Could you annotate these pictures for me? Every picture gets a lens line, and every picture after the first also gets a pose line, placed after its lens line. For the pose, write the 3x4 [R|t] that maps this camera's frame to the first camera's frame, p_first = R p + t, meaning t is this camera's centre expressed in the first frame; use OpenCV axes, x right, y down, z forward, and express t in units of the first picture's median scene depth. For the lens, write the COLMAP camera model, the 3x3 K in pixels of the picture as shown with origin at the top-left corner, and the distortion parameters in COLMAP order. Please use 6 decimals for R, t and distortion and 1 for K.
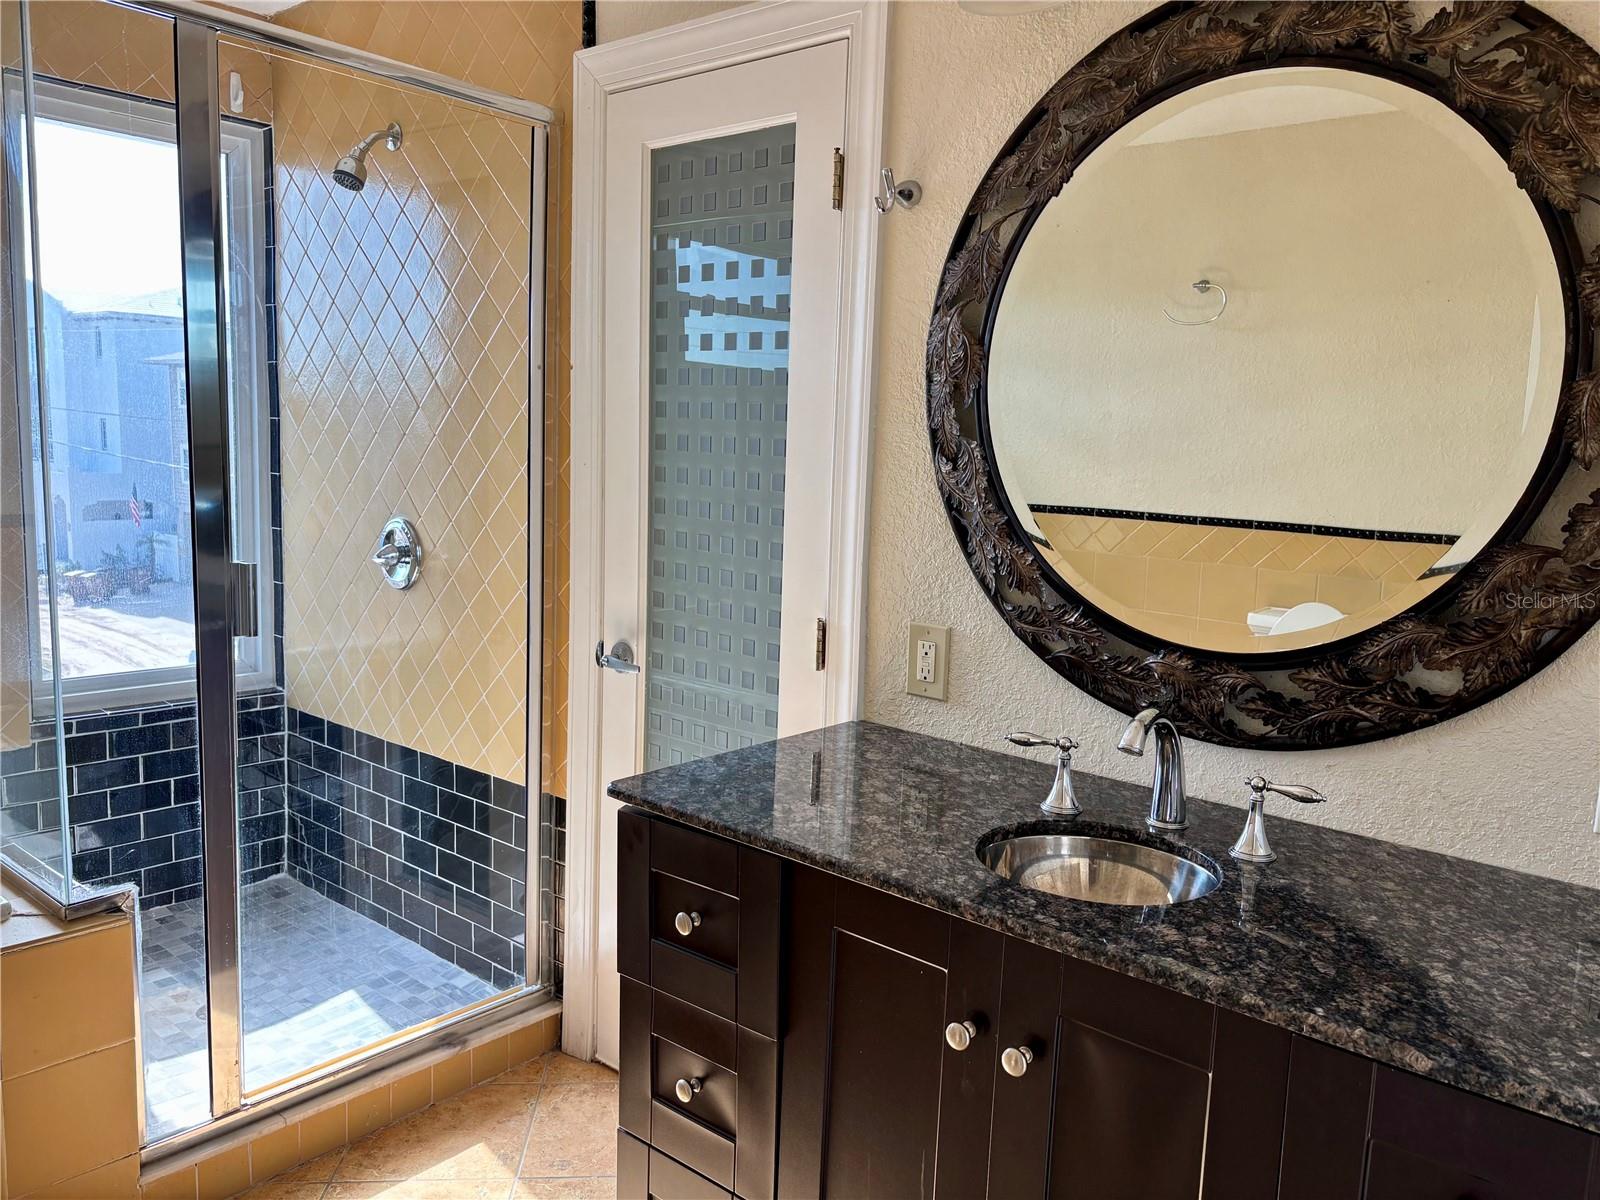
lens RADIAL K [[1211.2, 0, 805.0], [0, 1211.2, 603.5], [0, 0, 1]] dist [0.015527, -0.009719]
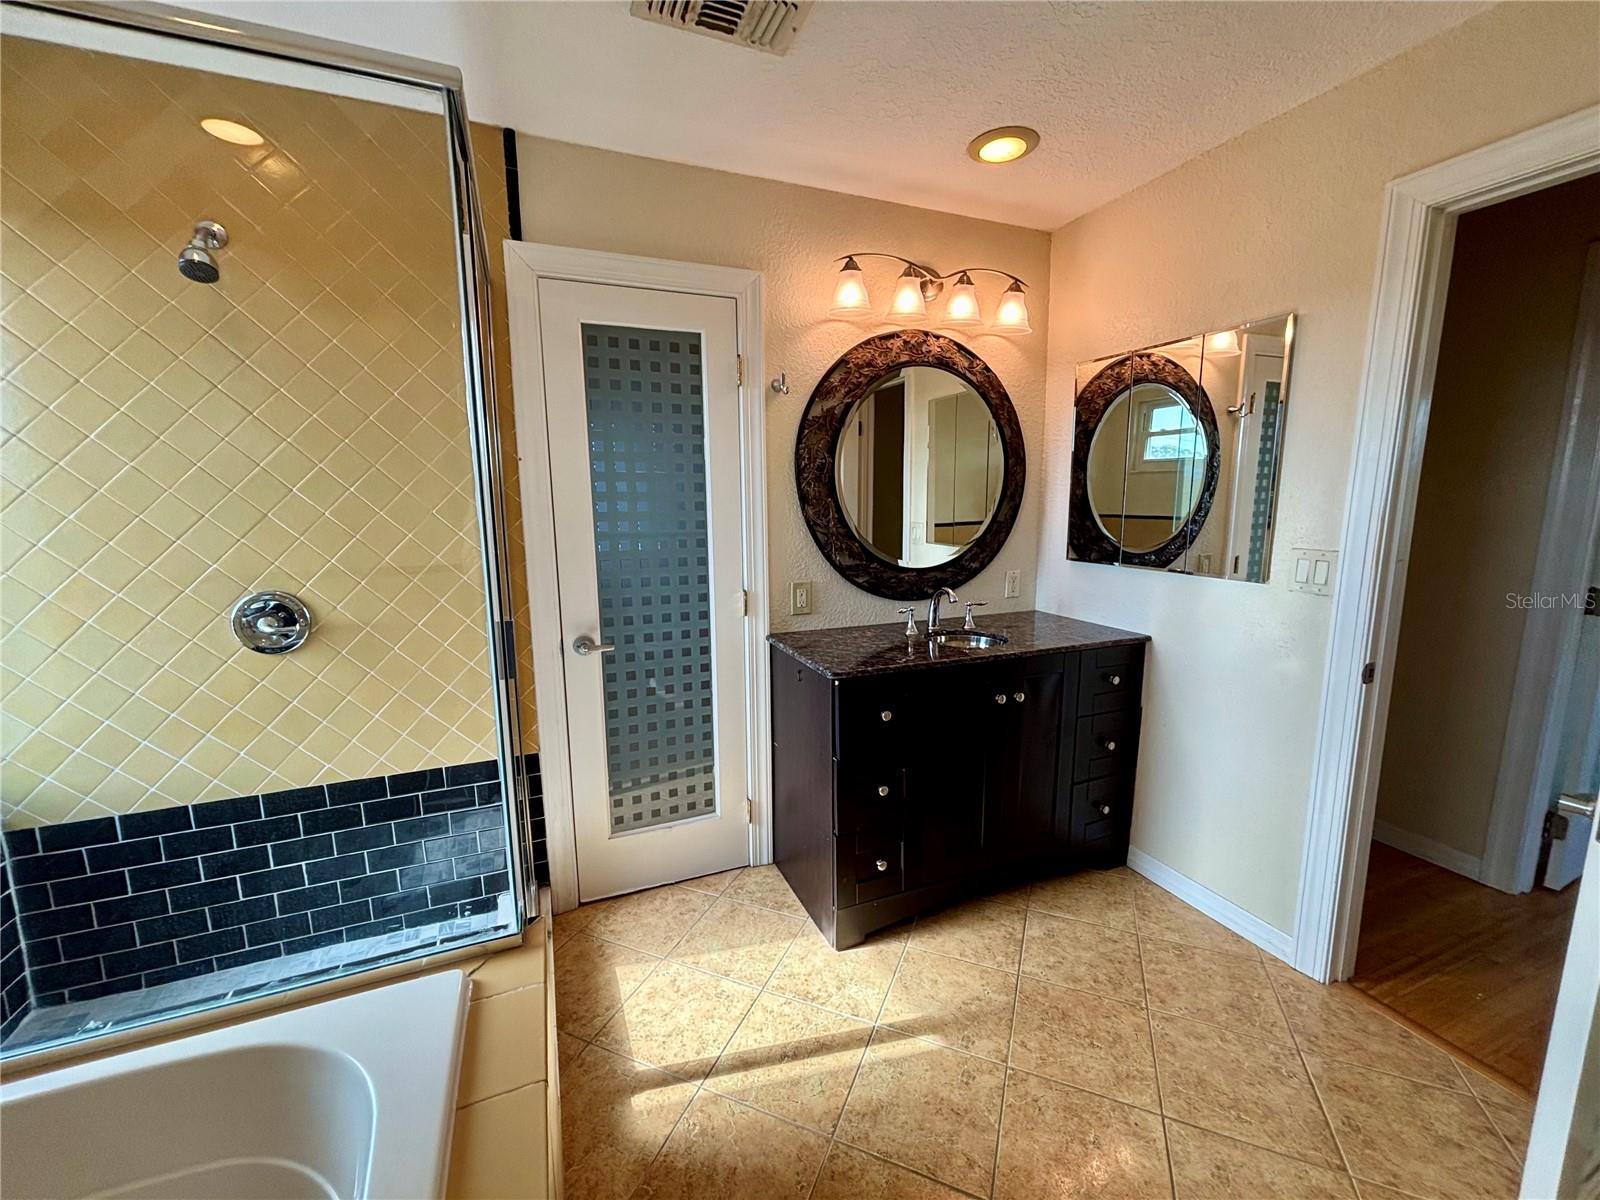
lens RADIAL K [[638.6, 0, 797.3], [0, 638.6, 599.5], [0, 0, 1]] dist [0.000248, 0.000223]
pose [[0.457953, -0.174569, 0.871668, -0.626640], [0.144158, 0.982135, 0.120955, -0.063028], [-0.877210, 0.070266, 0.474937, 0.302461]]
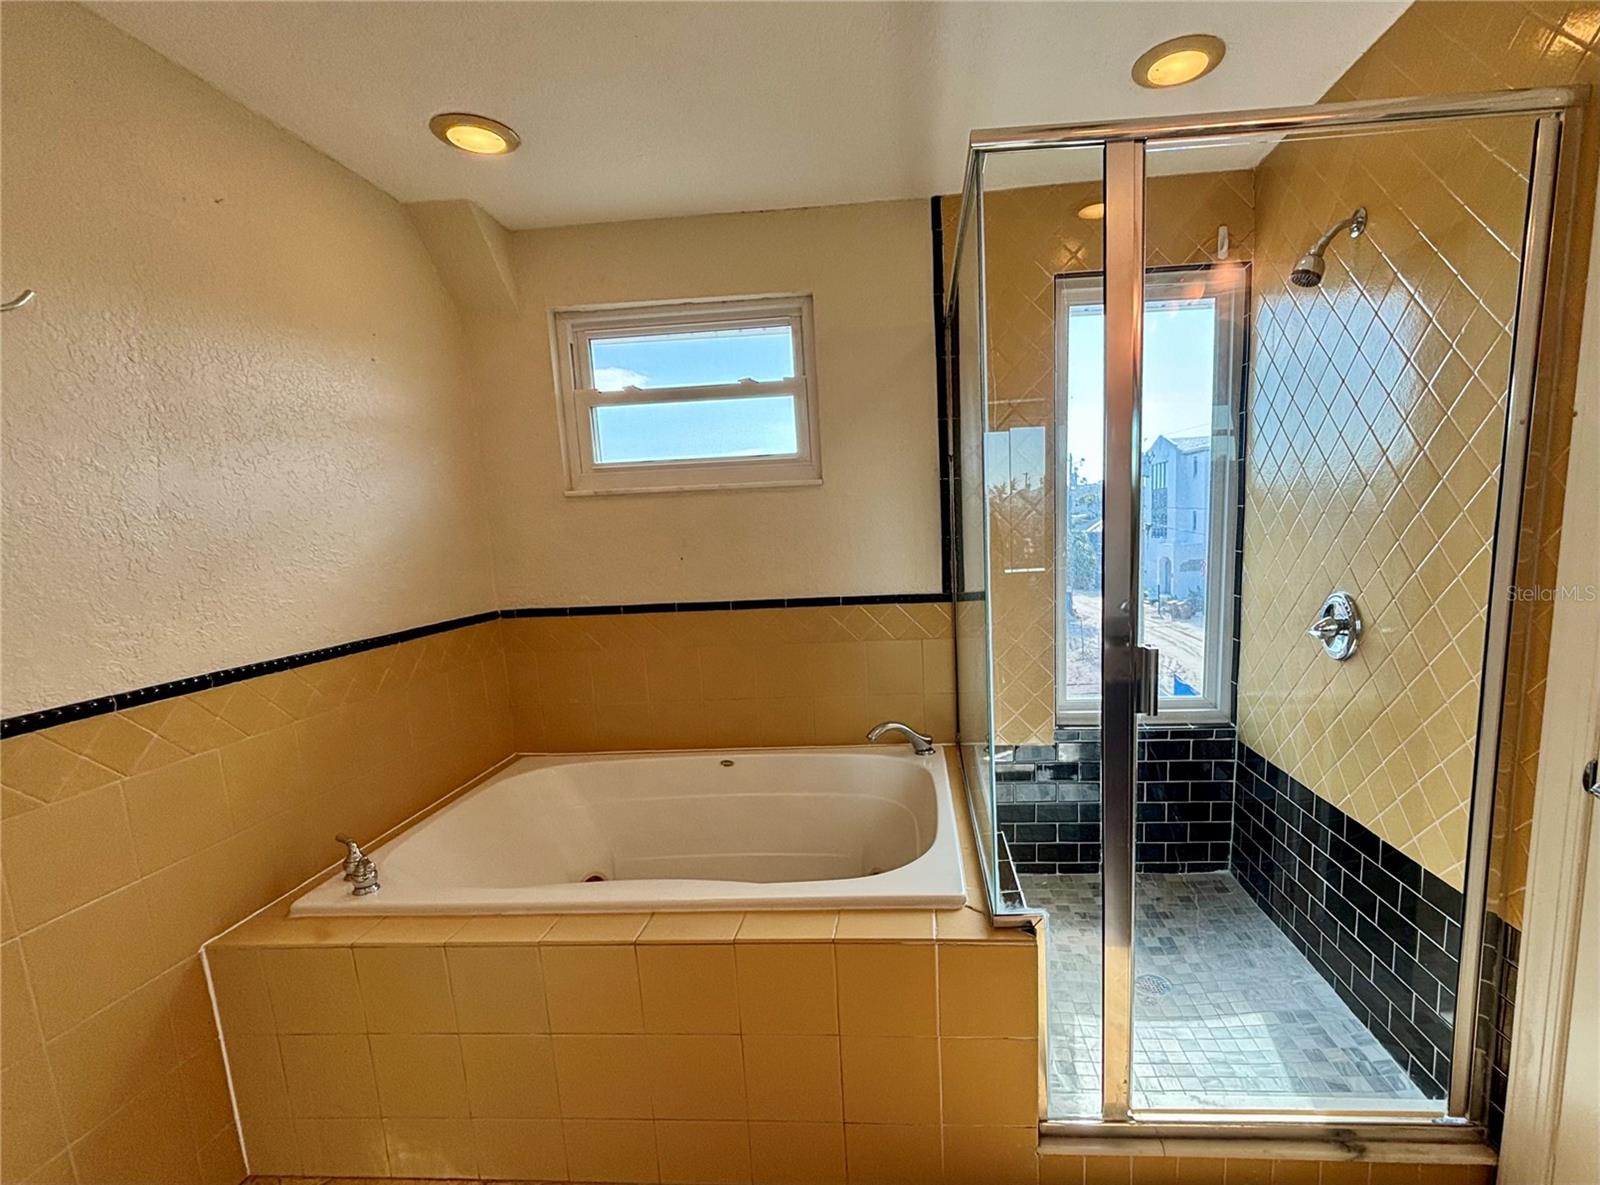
lens RADIAL K [[747.4, 0, 863.1], [0, 747.4, 637.6], [0, 0, 1]] dist [-0.007199, 0.005426]
pose [[0.589483, 0.062185, -0.805383, -0.054274], [-0.043557, 0.998029, 0.045179, -0.043038], [0.806605, 0.008447, 0.591030, 0.283196]]
